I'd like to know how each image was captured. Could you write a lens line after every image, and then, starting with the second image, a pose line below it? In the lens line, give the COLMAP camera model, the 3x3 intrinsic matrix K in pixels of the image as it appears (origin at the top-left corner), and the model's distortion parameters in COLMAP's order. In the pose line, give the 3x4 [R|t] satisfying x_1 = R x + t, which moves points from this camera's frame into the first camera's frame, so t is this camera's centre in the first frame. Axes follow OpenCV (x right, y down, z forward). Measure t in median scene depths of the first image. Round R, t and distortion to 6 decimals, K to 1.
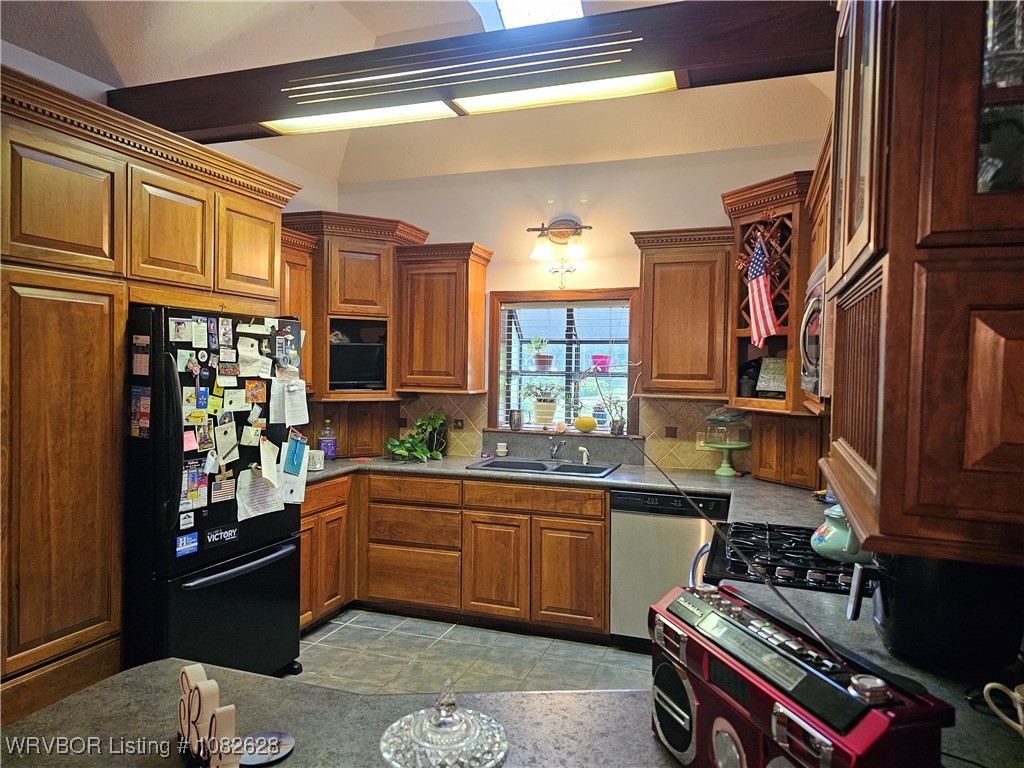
lens RADIAL K [[693.7, 0, 516.7], [0, 693.7, 379.4], [0, 0, 1]] dist [0.081225, -0.034138]
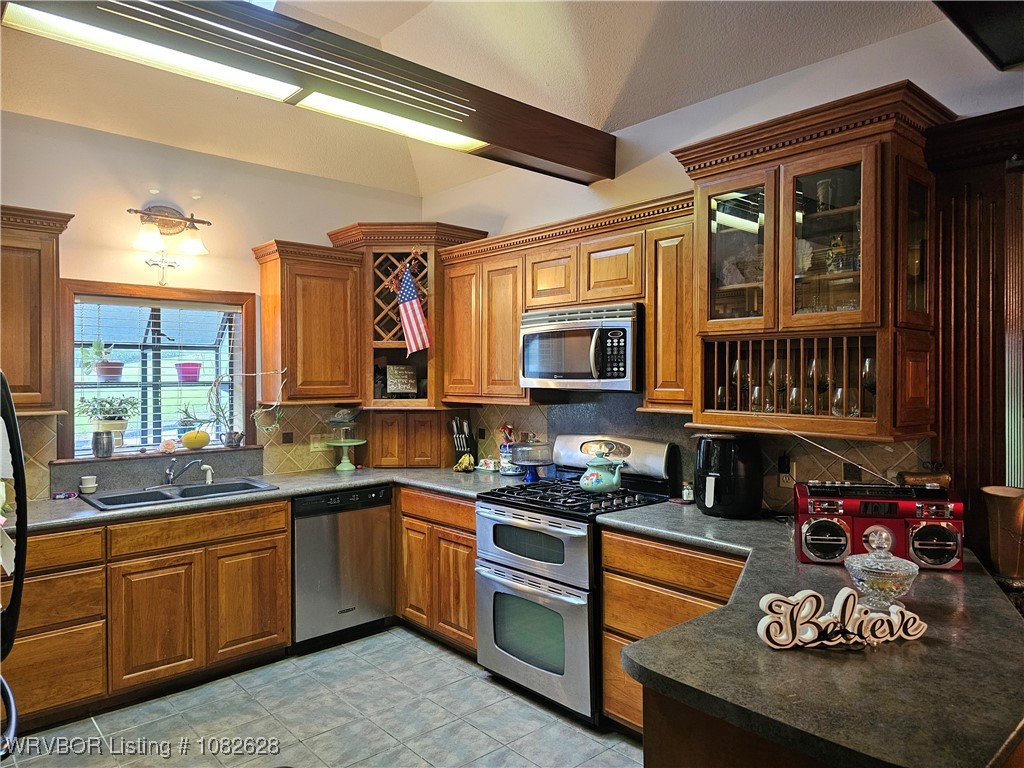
lens RADIAL K [[693.7, 0, 506.5], [0, 693.7, 379.2], [0, 0, 1]] dist [0.081225, -0.034138]
pose [[0.489917, -0.021645, 0.871500, -0.559686], [0.026471, 0.999600, 0.009945, -0.013535], [-0.871367, 0.018198, 0.490294, 0.229832]]
